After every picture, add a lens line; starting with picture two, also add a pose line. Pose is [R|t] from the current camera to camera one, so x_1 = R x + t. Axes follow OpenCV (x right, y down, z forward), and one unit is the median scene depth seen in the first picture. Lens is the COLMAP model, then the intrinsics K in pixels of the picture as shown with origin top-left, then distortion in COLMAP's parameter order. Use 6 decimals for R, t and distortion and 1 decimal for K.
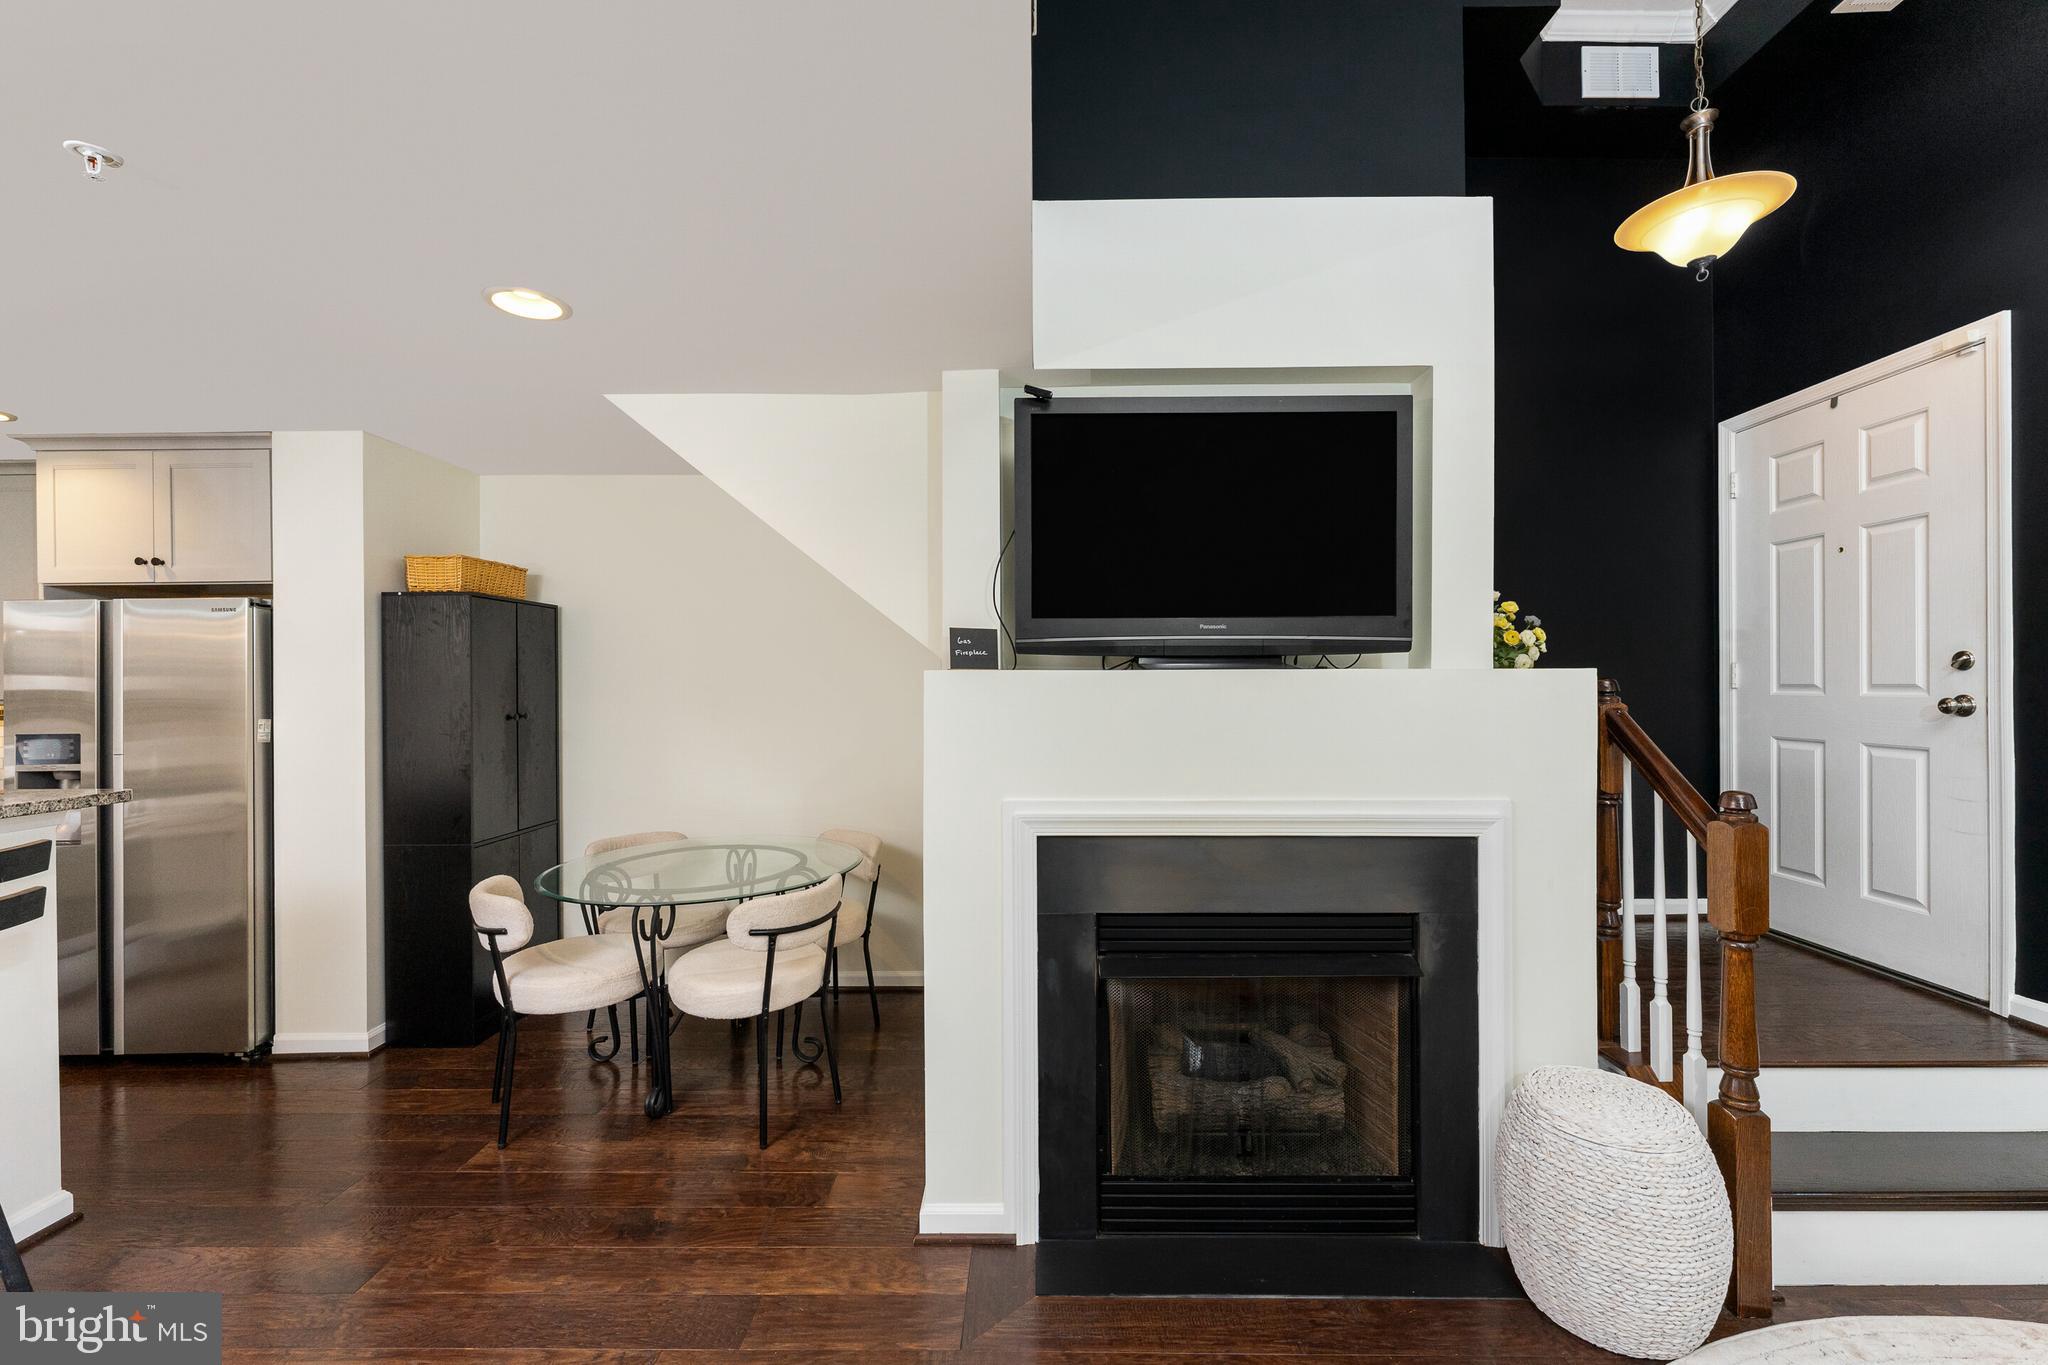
lens RADIAL K [[833.9, 0, 1021.6], [0, 833.9, 682.9], [0, 0, 1]] dist [0.001215, 0.000406]
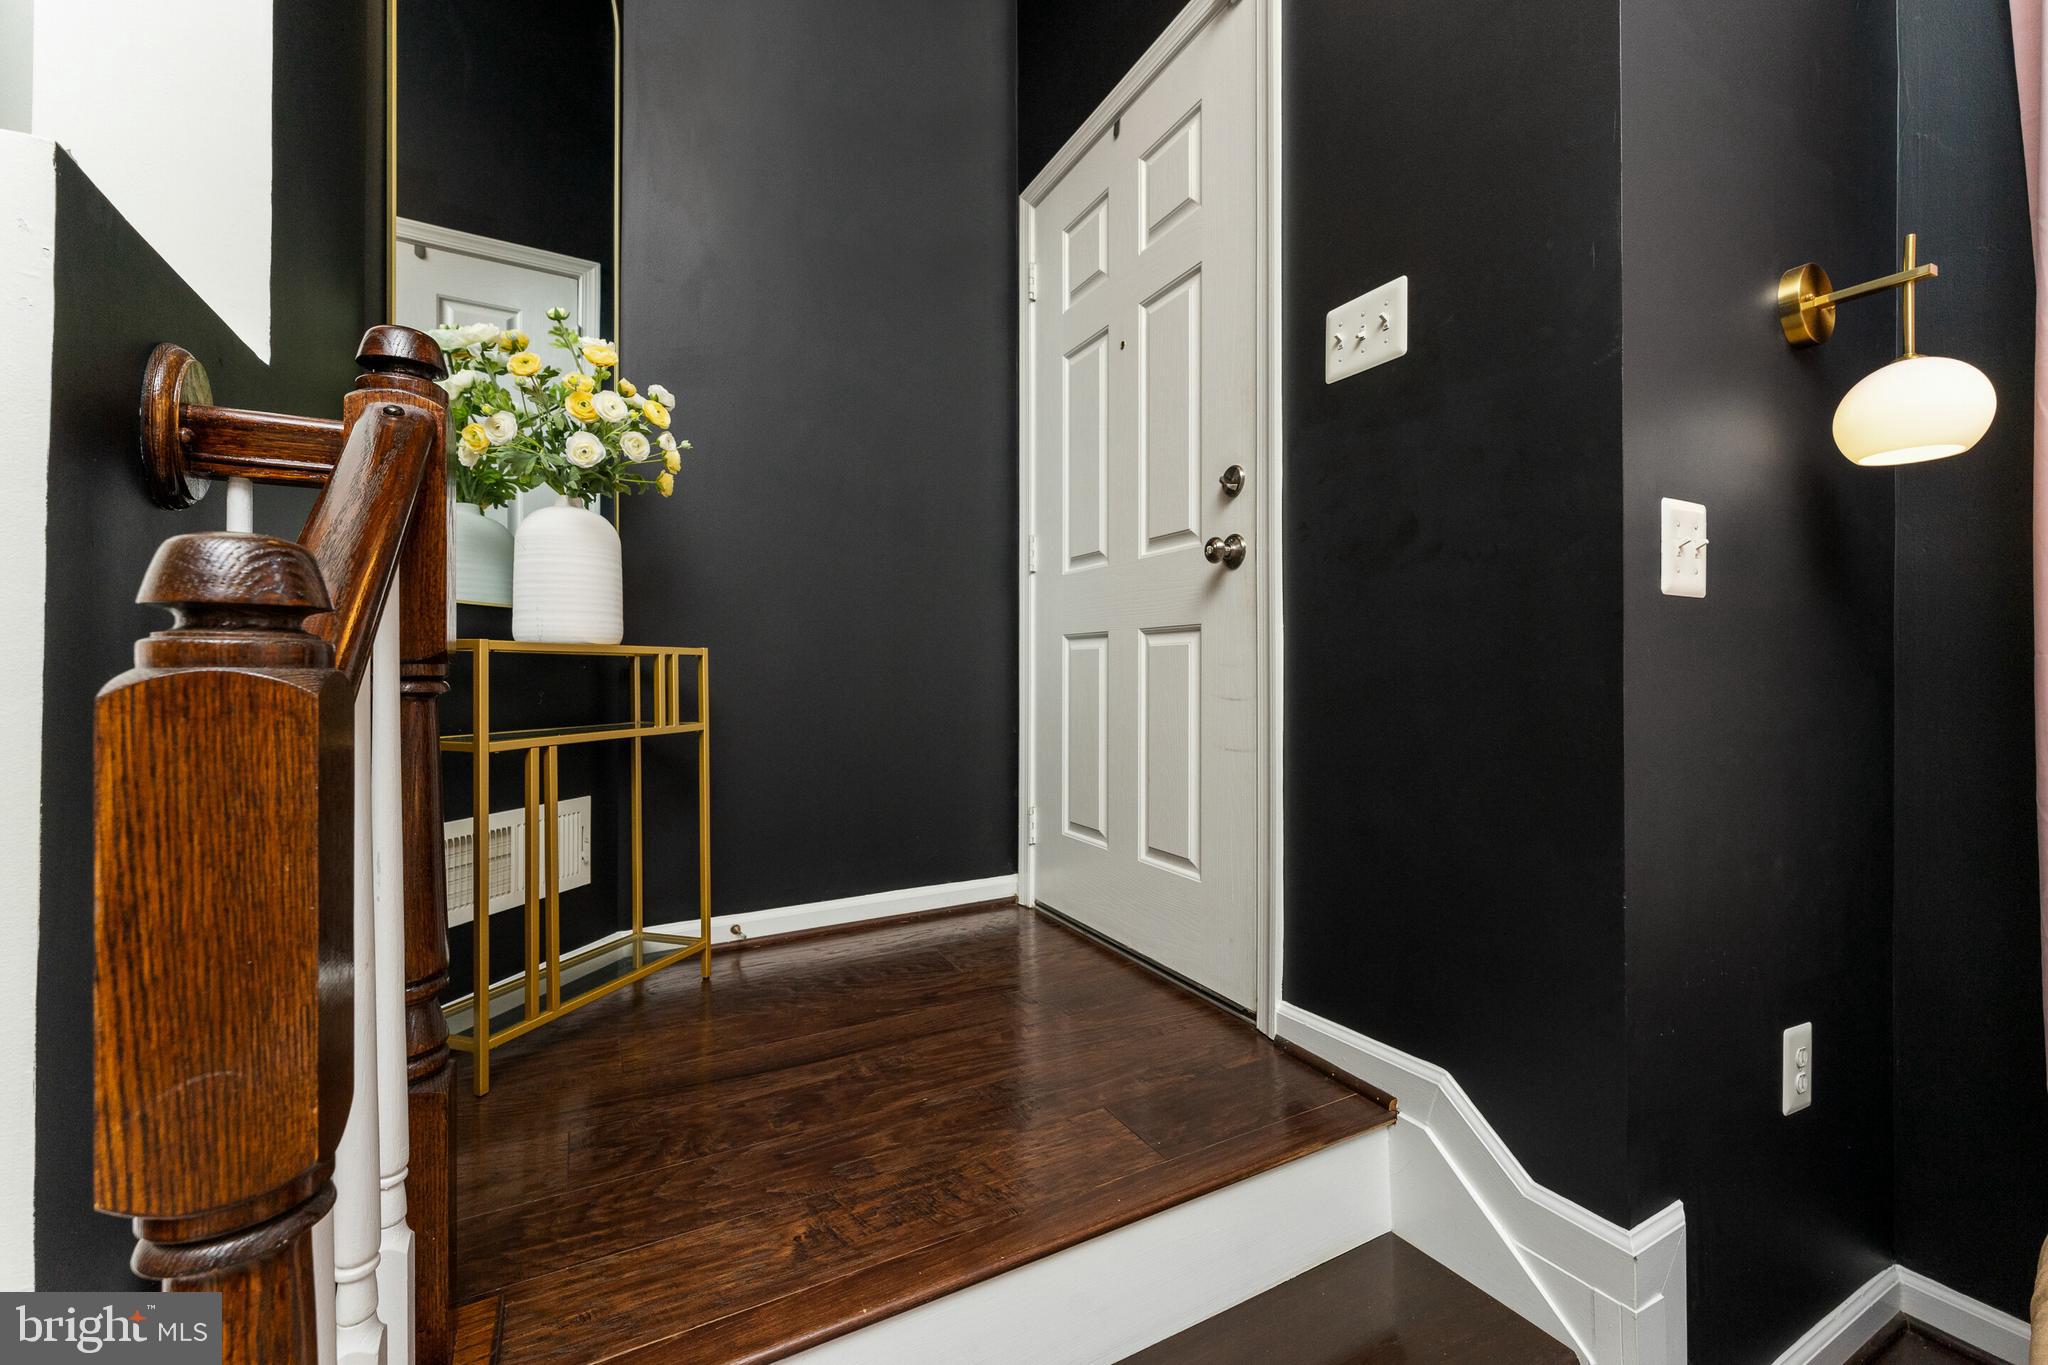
lens RADIAL K [[833.9, 0, 1020.7], [0, 833.9, 677.7], [0, 0, 1]] dist [0.001215, 0.000406]
pose [[0.882417, -0.007070, 0.470415, 0.755318], [0.002779, 0.999948, 0.009815, 0.129131], [-0.470460, -0.007354, 0.882391, 0.567154]]
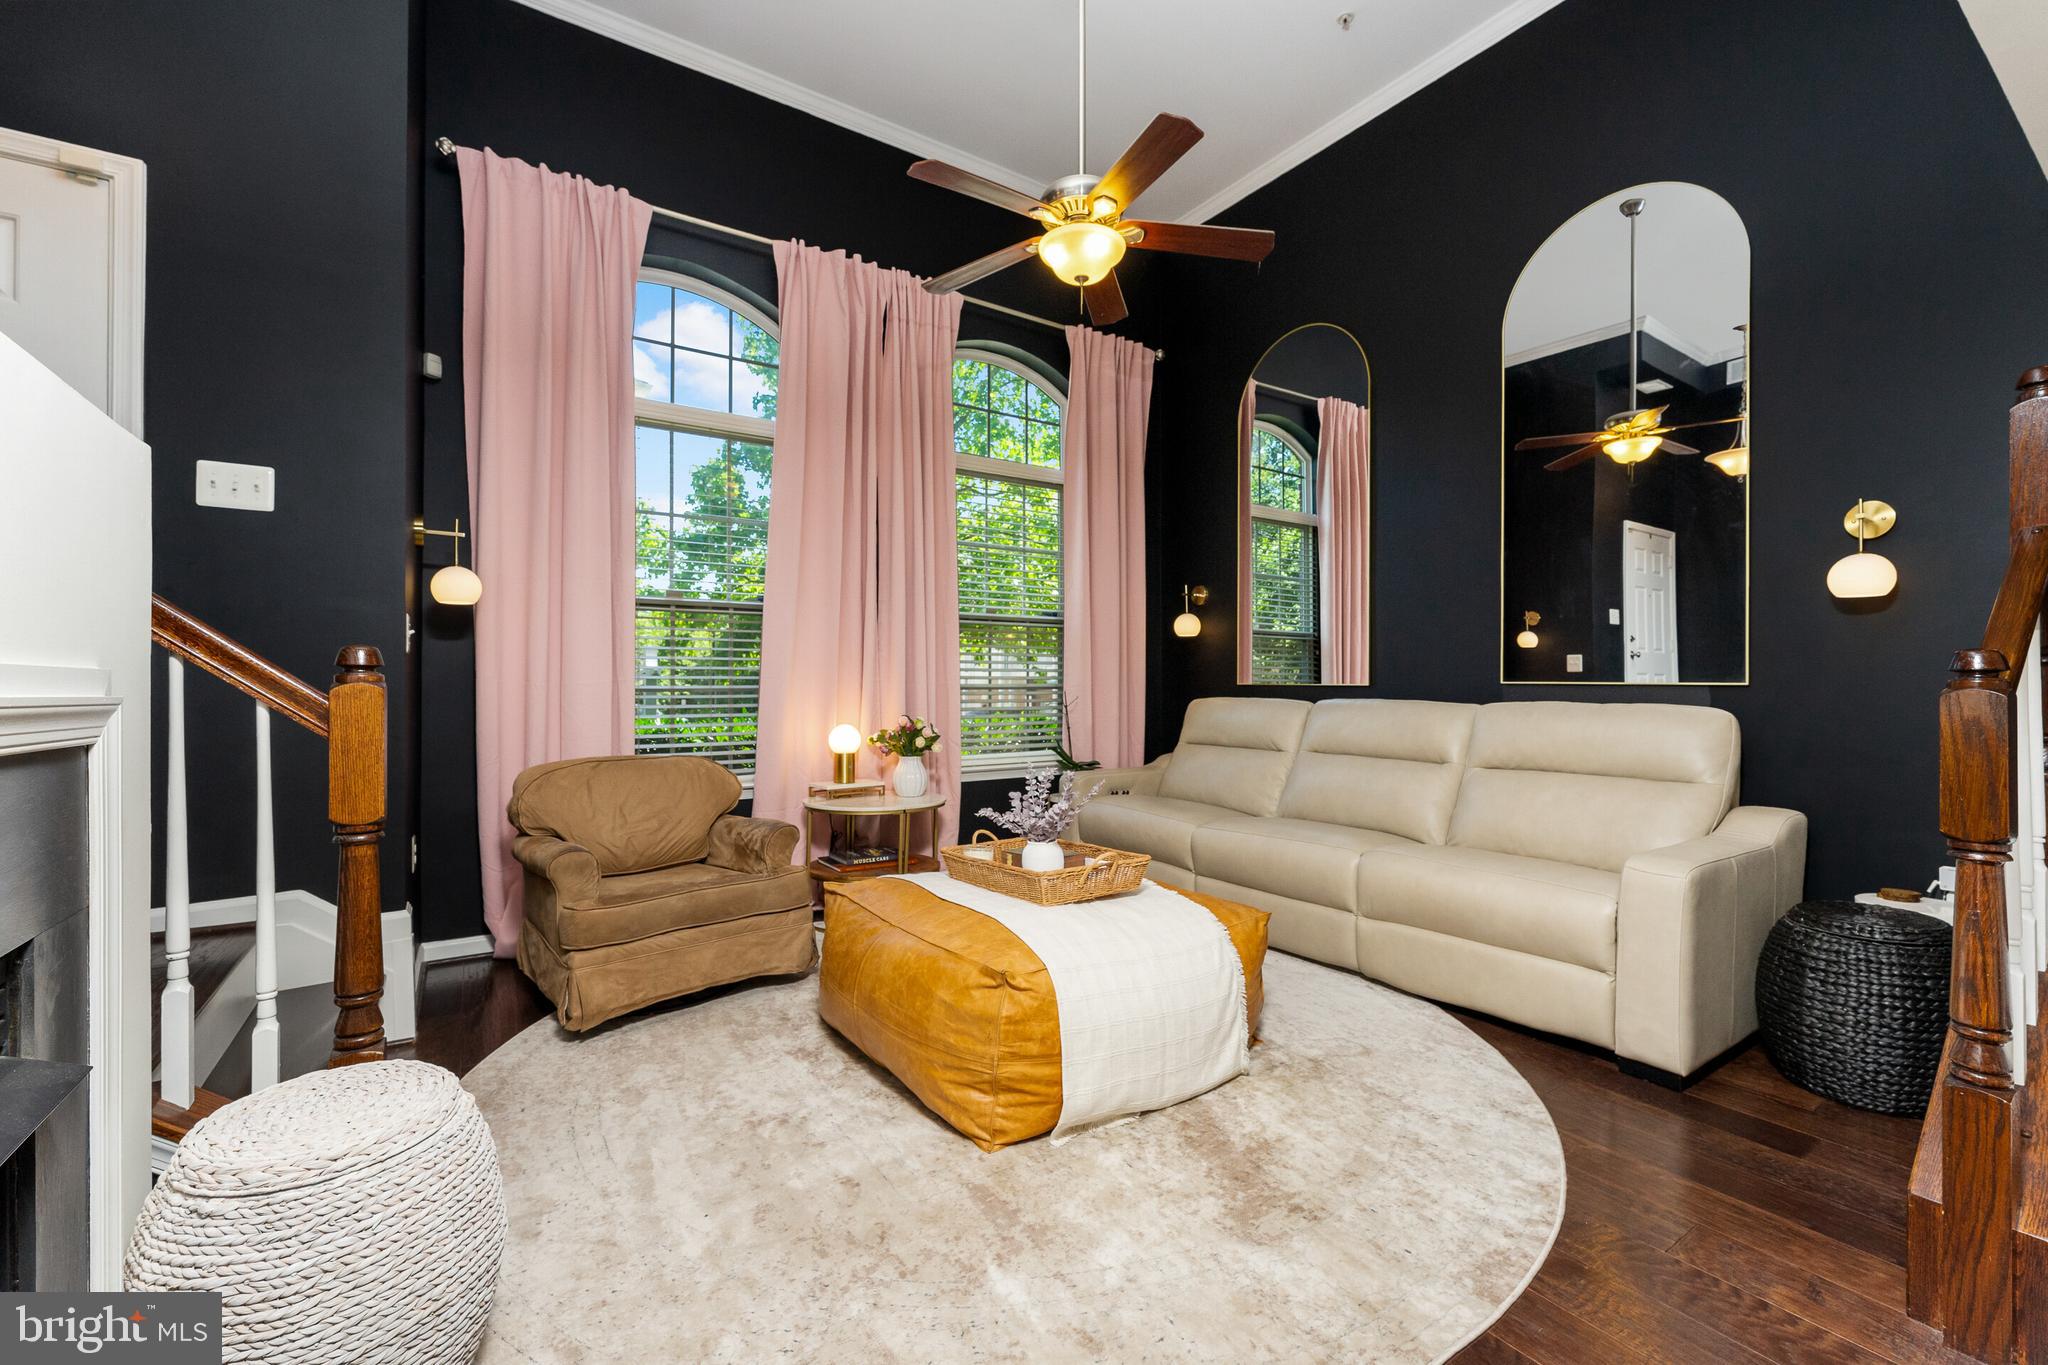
lens RADIAL K [[833.9, 0, 1028.9], [0, 833.9, 692.0], [0, 0, 1]] dist [0.001215, 0.000406]
pose [[-0.545689, -0.002320, 0.837985, -0.119374], [-0.000552, 0.999997, 0.002409, 0.137501], [-0.837988, 0.000852, -0.545688, 0.722133]]
